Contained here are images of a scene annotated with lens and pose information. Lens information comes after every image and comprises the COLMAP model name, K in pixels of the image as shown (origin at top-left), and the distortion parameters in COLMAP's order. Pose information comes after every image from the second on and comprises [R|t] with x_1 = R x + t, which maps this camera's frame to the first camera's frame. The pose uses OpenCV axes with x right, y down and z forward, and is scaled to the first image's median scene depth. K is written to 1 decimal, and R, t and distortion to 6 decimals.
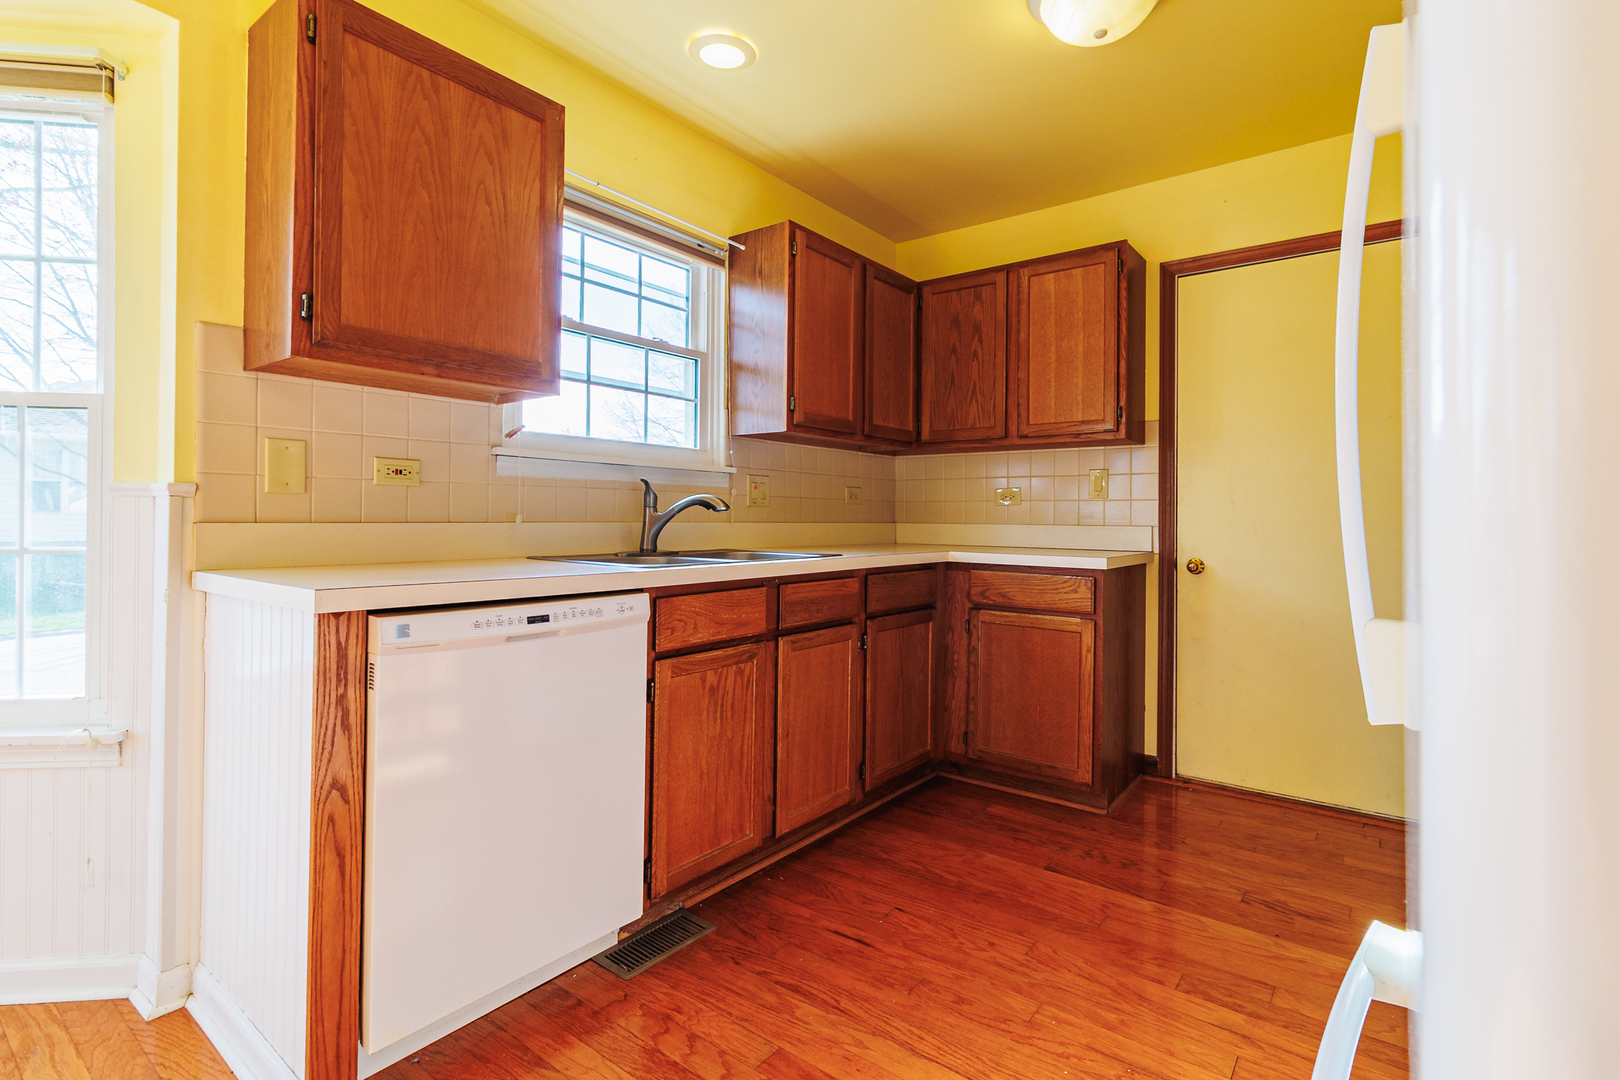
lens RADIAL K [[763.9, 0, 821.5], [0, 763.9, 518.0], [0, 0, 1]] dist [-0.005231, -0.000299]
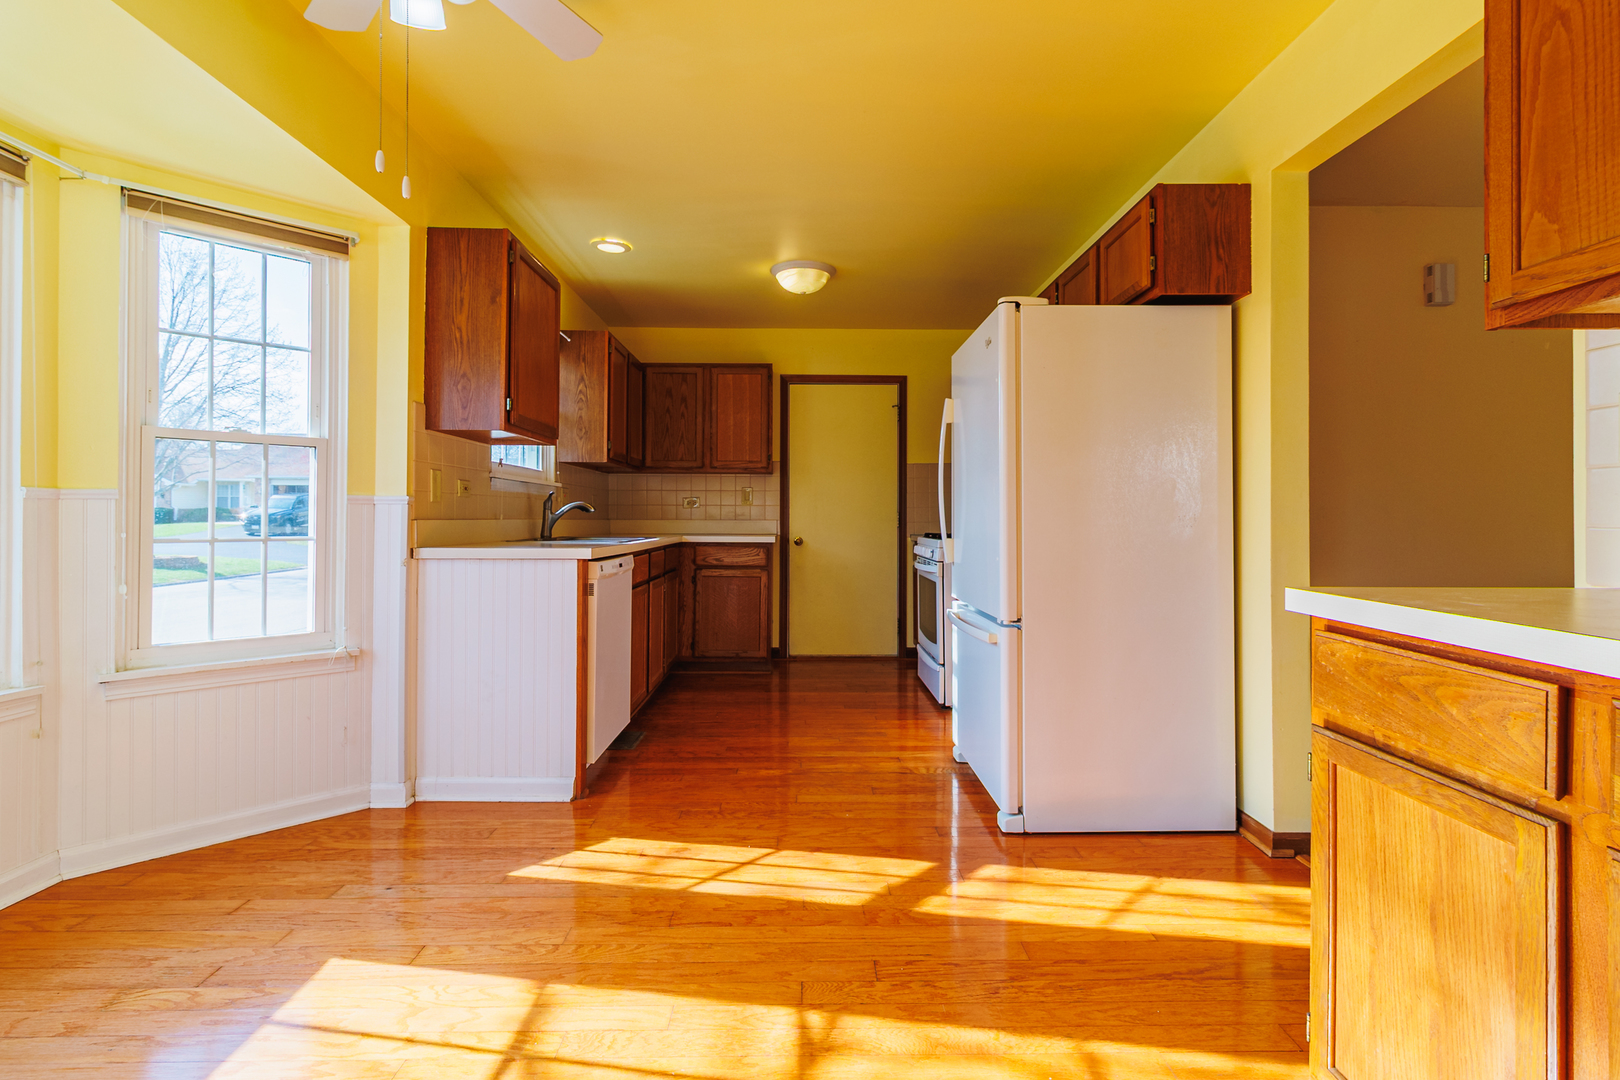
lens RADIAL K [[763.9, 0, 803.9], [0, 763.9, 525.0], [0, 0, 1]] dist [-0.005231, -0.000299]
pose [[0.791570, -0.010342, 0.610990, -0.641730], [0.003392, 0.999916, 0.012532, -0.000139], [-0.611068, -0.007847, 0.791539, -0.483394]]
